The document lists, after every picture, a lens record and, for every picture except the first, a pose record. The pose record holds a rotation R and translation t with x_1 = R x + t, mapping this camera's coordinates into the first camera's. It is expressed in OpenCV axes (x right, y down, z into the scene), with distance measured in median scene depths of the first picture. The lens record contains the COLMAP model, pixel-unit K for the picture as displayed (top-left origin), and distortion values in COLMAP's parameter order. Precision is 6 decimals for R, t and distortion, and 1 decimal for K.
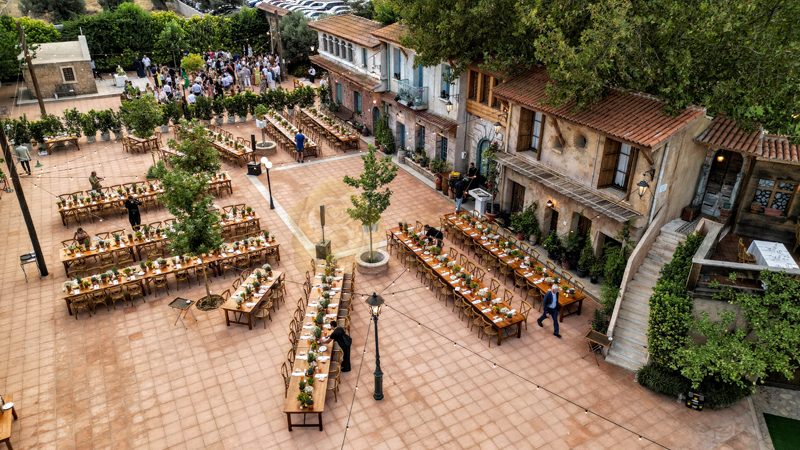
lens RADIAL K [[560.5, 0, 403.3], [0, 560.5, 221.5], [0, 0, 1]] dist [0.077916, -0.075706]
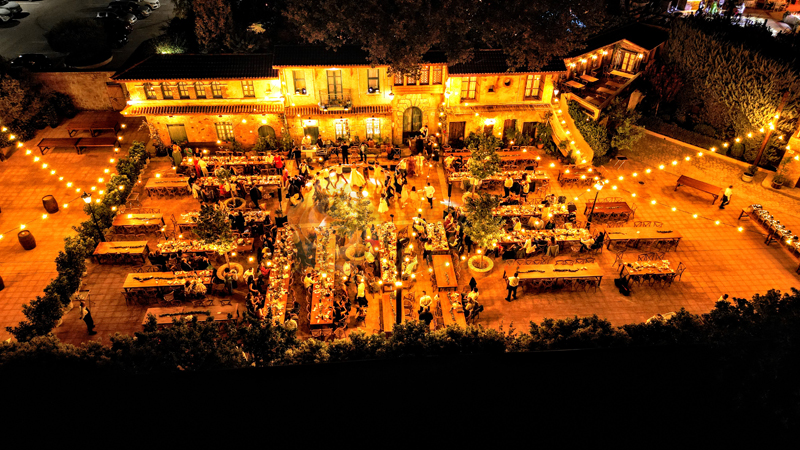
lens RADIAL K [[560.5, 0, 403.3], [0, 560.5, 221.5], [0, 0, 1]] dist [0.077916, -0.075706]
pose [[0.422327, -0.553834, 0.717571, -1.190708], [0.403237, 0.823779, 0.398482, -0.541890], [-0.811812, 0.121062, 0.571231, 0.234081]]
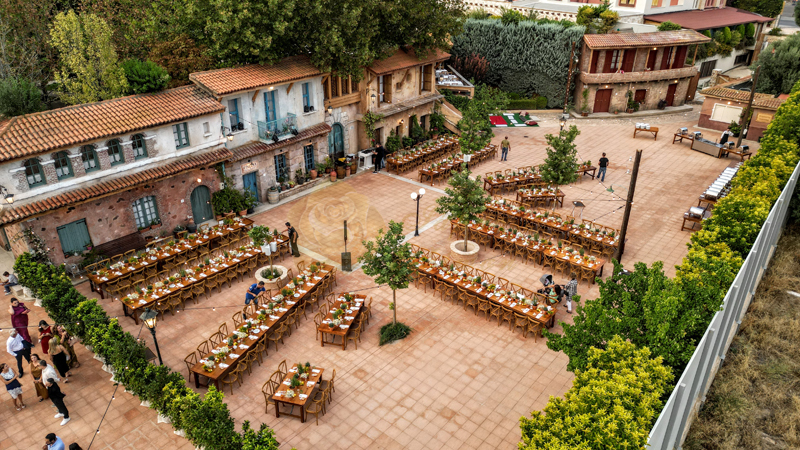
lens RADIAL K [[560.5, 0, 403.3], [0, 560.5, 221.5], [0, 0, 1]] dist [0.077916, -0.075706]
pose [[-0.366911, -0.431979, 0.823875, -1.196236], [0.402919, 0.724463, 0.559294, -0.712745], [-0.838470, 0.537166, -0.091761, 1.217853]]
